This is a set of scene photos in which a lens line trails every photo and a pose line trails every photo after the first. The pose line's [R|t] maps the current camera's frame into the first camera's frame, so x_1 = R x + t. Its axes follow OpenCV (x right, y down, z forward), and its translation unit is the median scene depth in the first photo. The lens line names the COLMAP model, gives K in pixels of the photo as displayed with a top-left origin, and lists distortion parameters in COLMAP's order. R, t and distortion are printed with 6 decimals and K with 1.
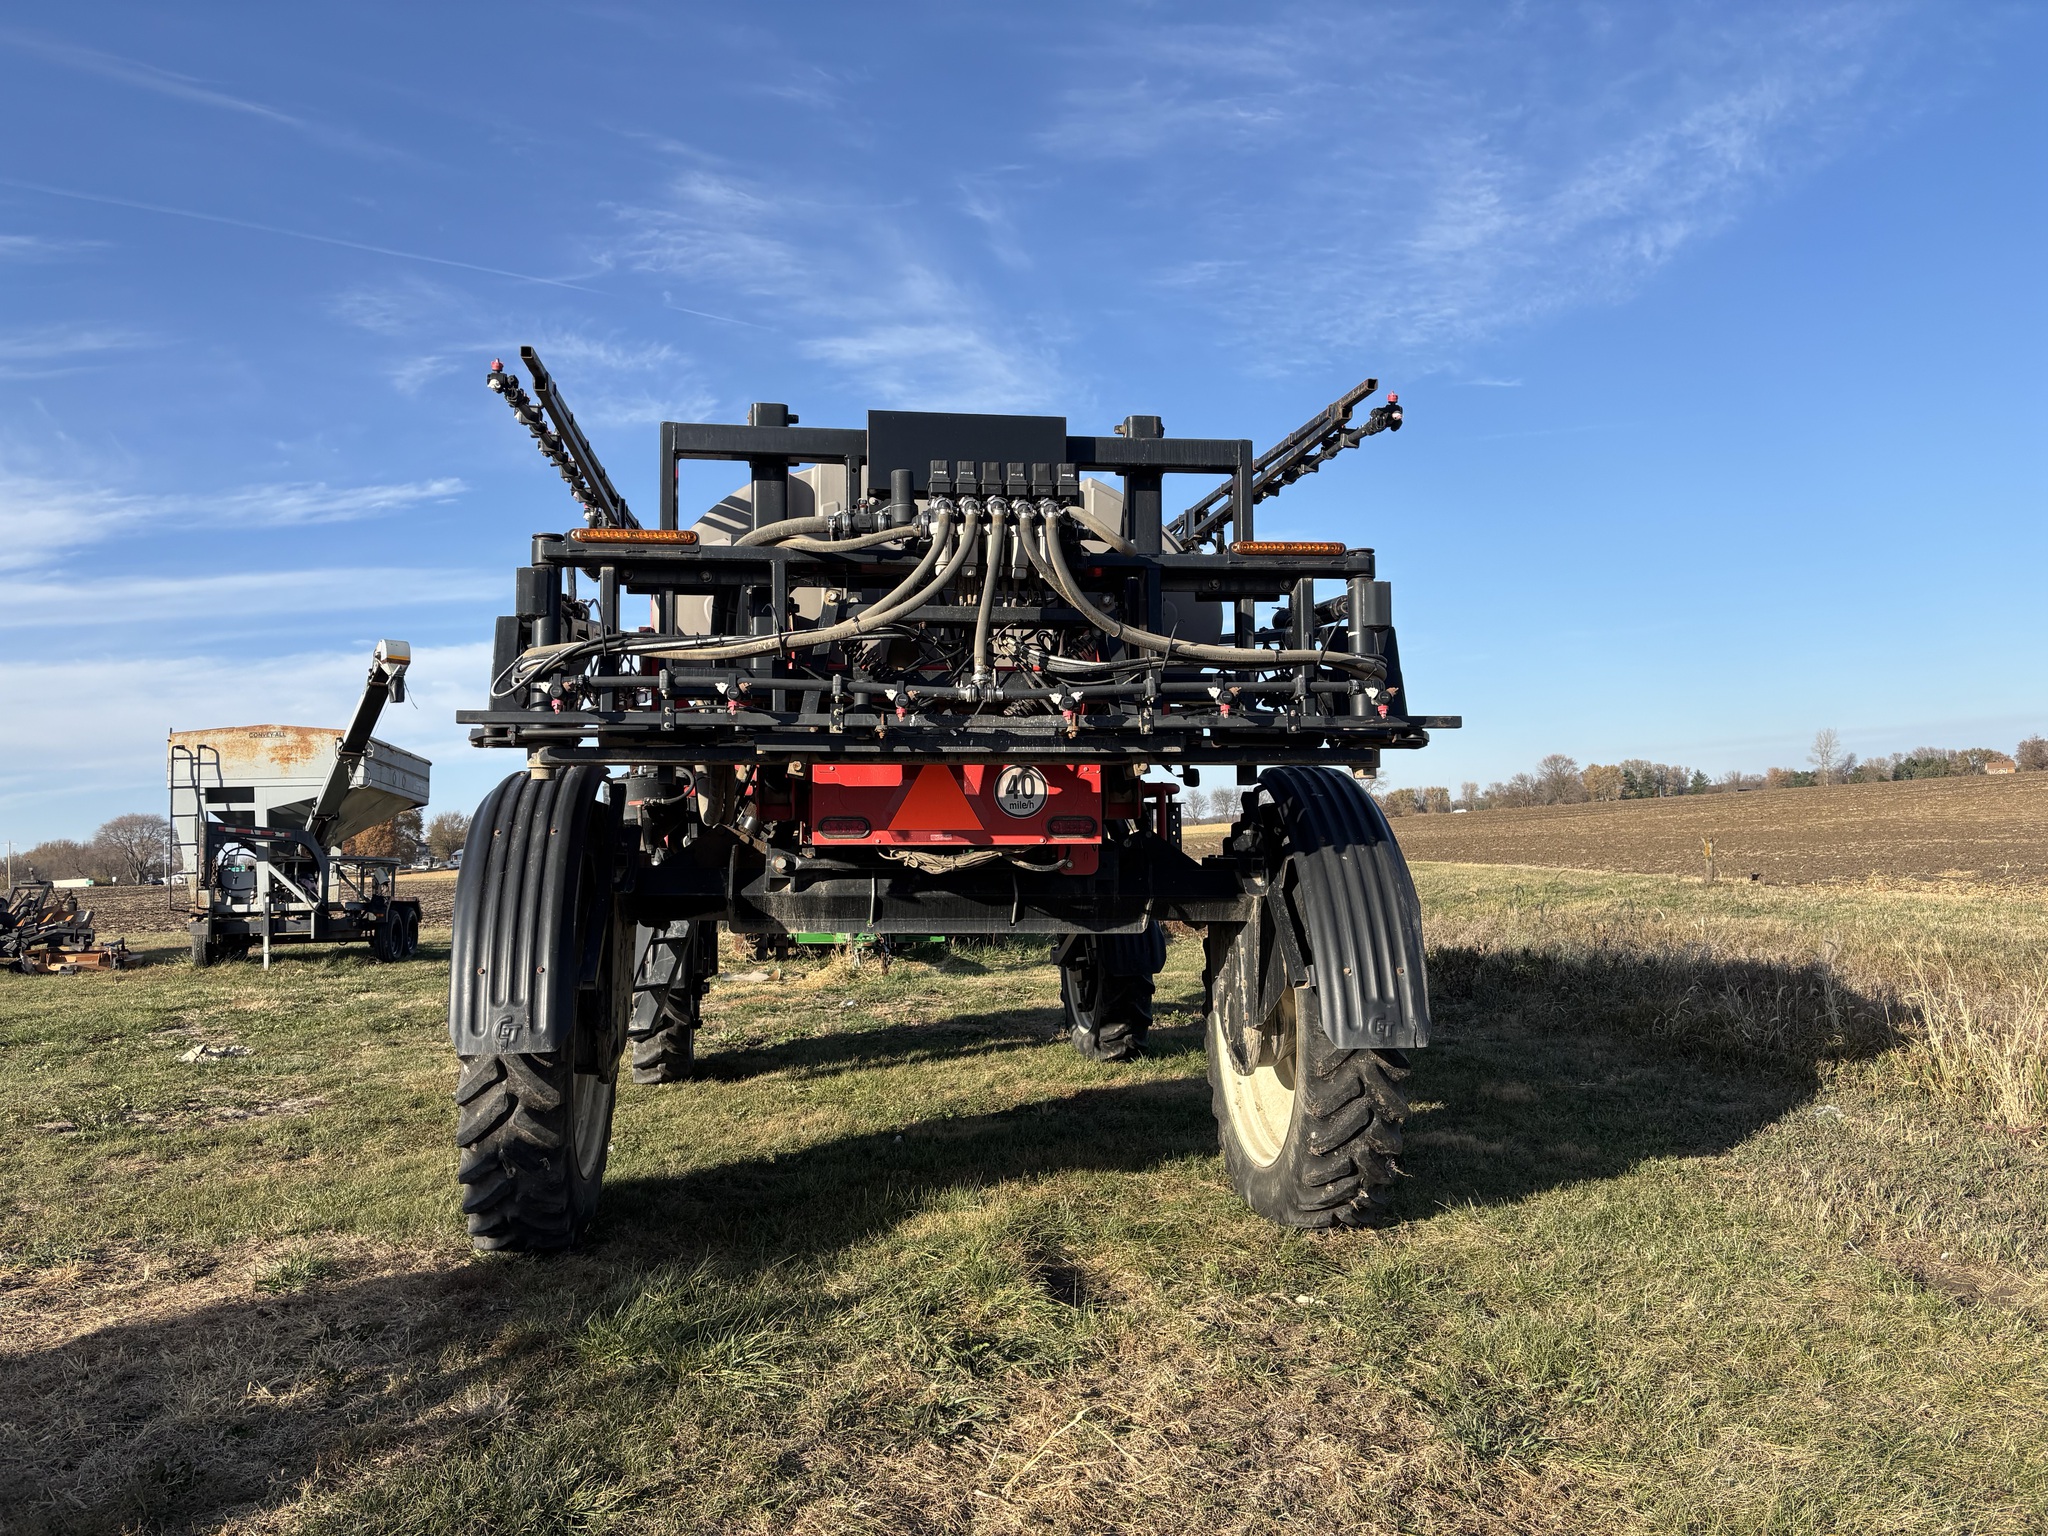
lens RADIAL K [[1576.5, 0, 1027.4], [0, 1576.5, 704.9], [0, 0, 1]] dist [0.004899, -0.004417]
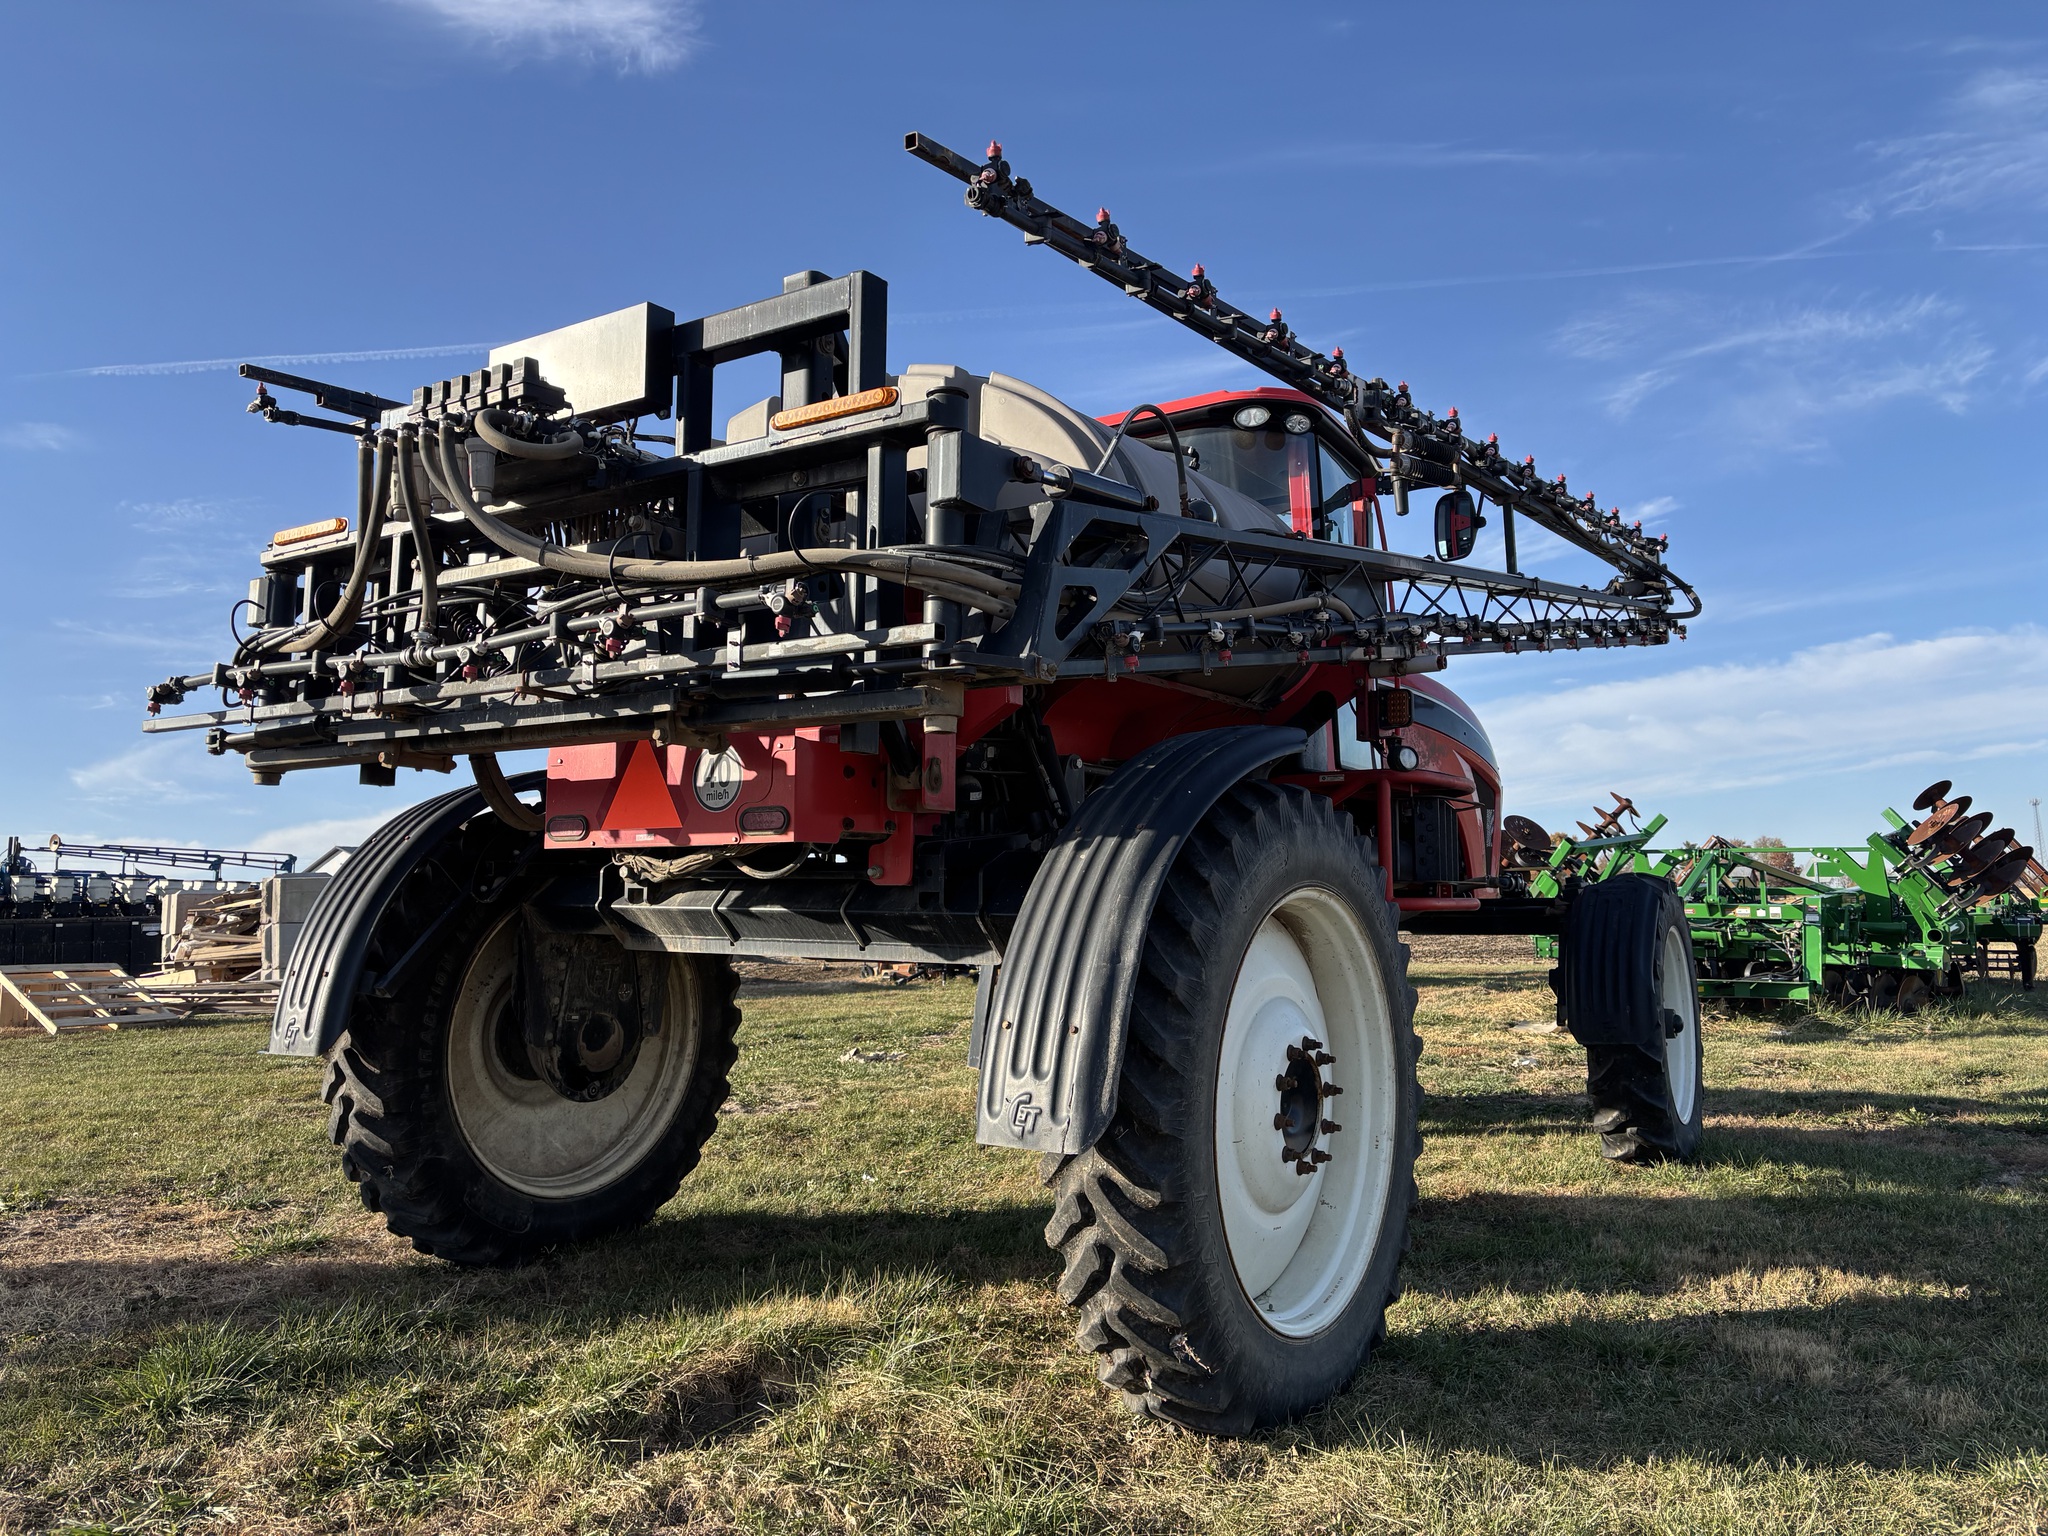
lens RADIAL K [[1637.4, 0, 1030.8], [0, 1637.4, 837.8], [0, 0, 1]] dist [0.040596, -0.005360]
pose [[0.736565, -0.020744, -0.676049, 0.628699], [0.059320, 0.997659, 0.034016, 0.061893], [0.673761, -0.065158, 0.736071, 0.463208]]
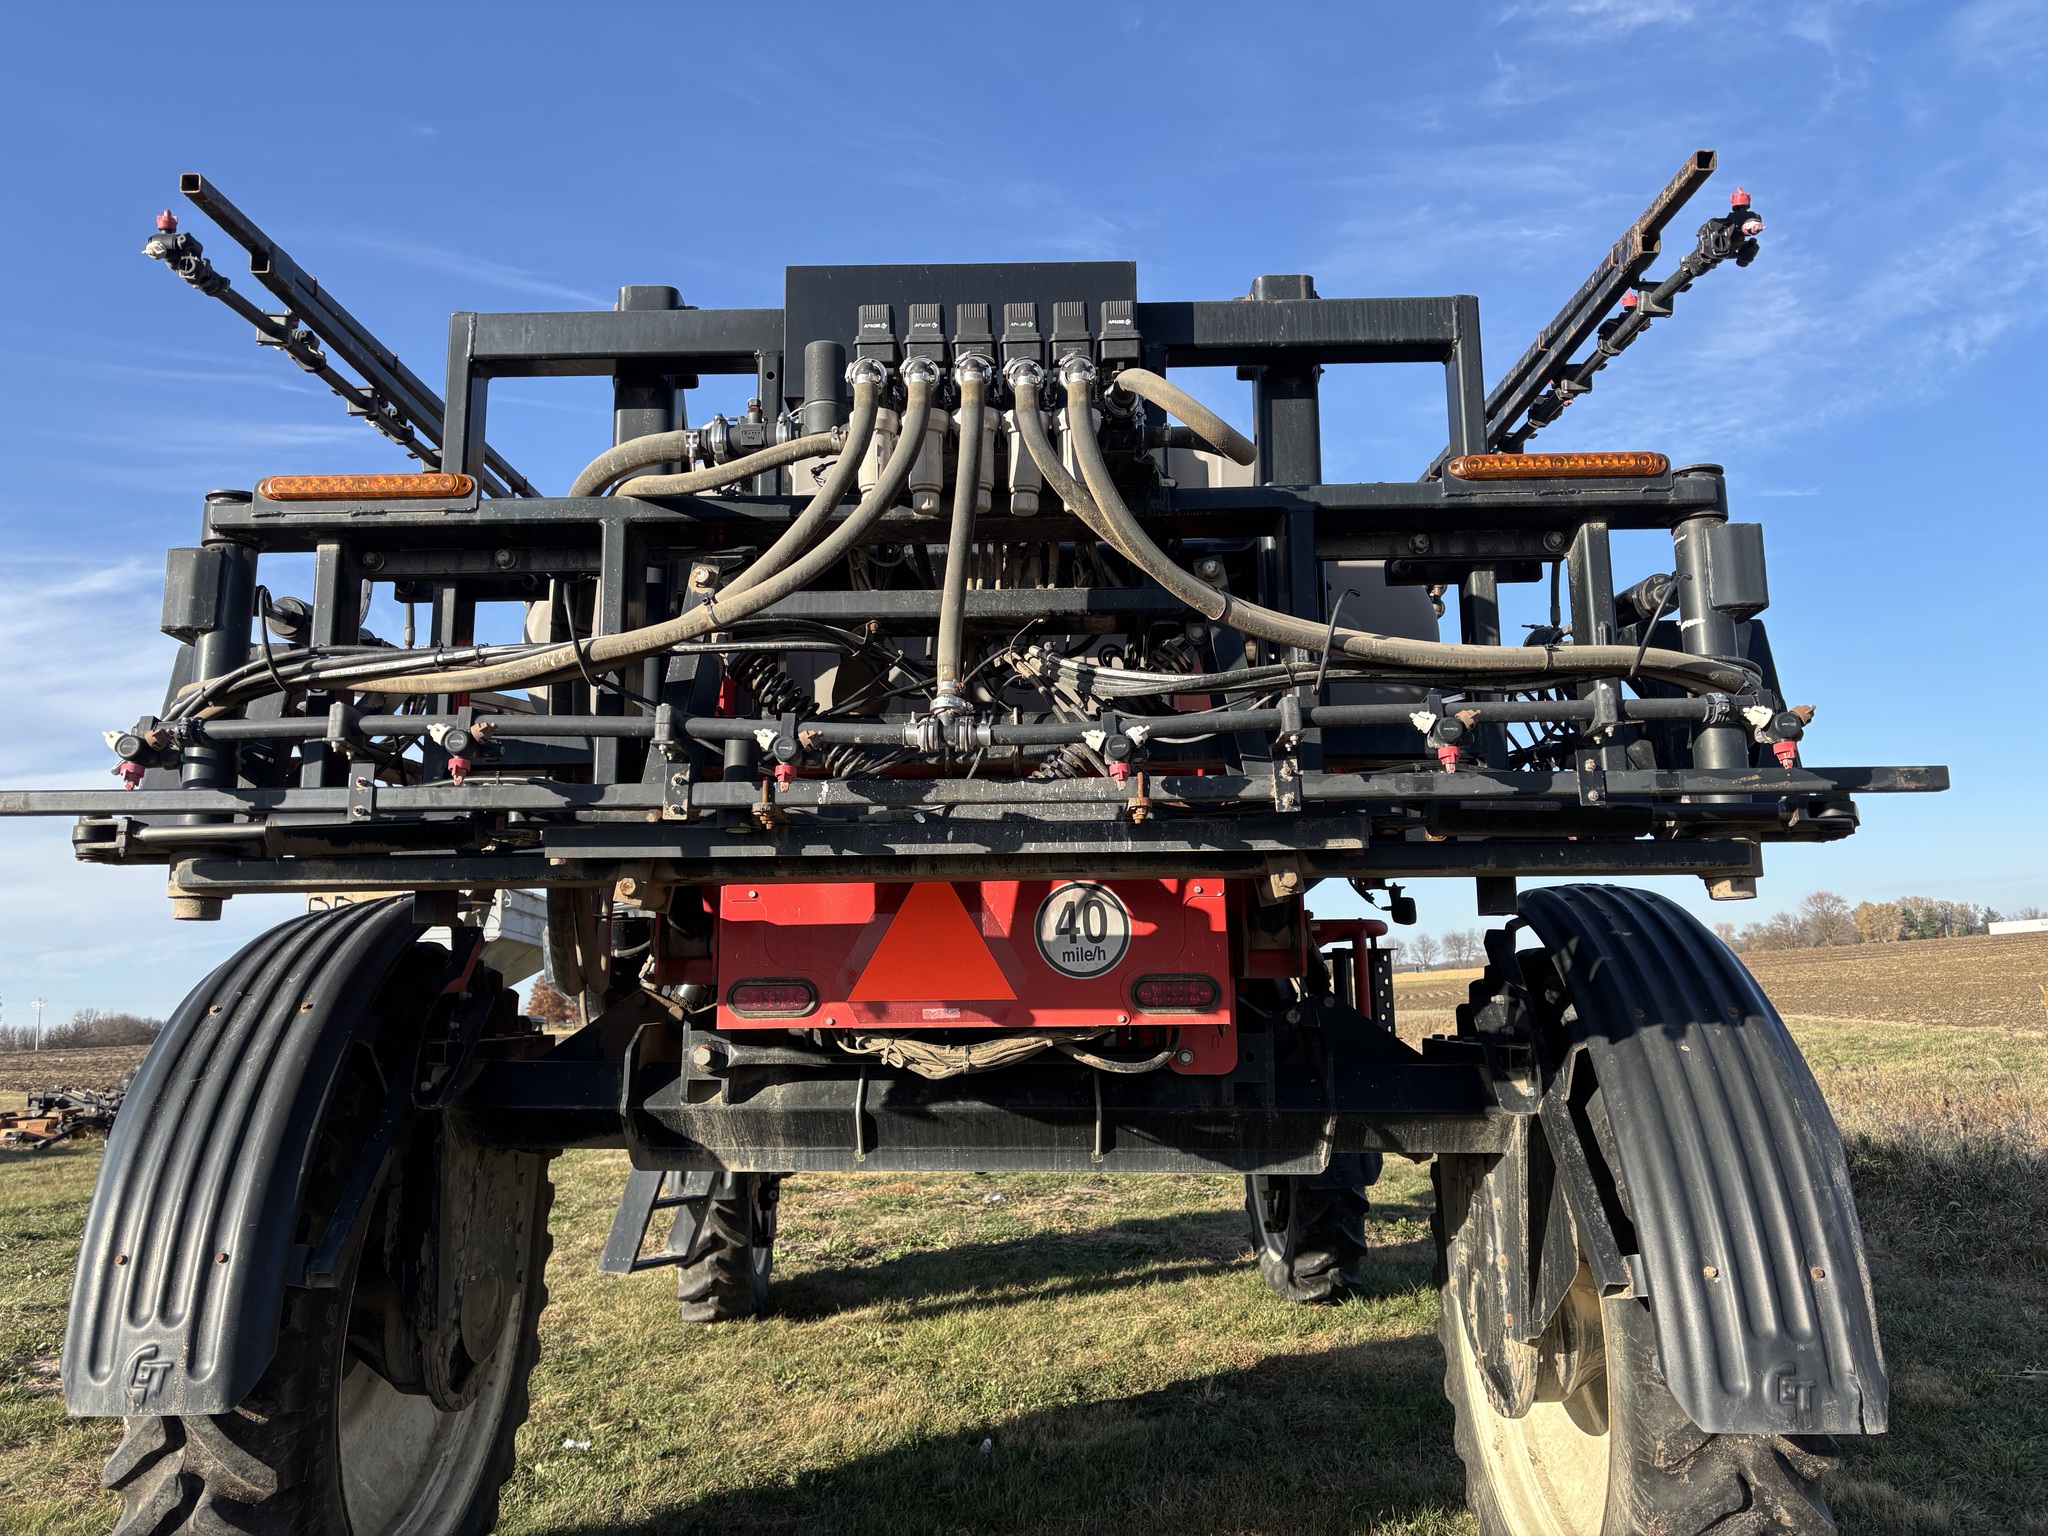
lens RADIAL K [[1561.5, 0, 1015.3], [0, 1561.5, 723.4], [0, 0, 1]] dist [0.004034, -0.002144]
pose [[0.988981, -0.029835, -0.145008, 0.051775], [0.017819, 0.996351, -0.083464, 0.025122], [0.146969, 0.079961, 0.985904, 0.408775]]
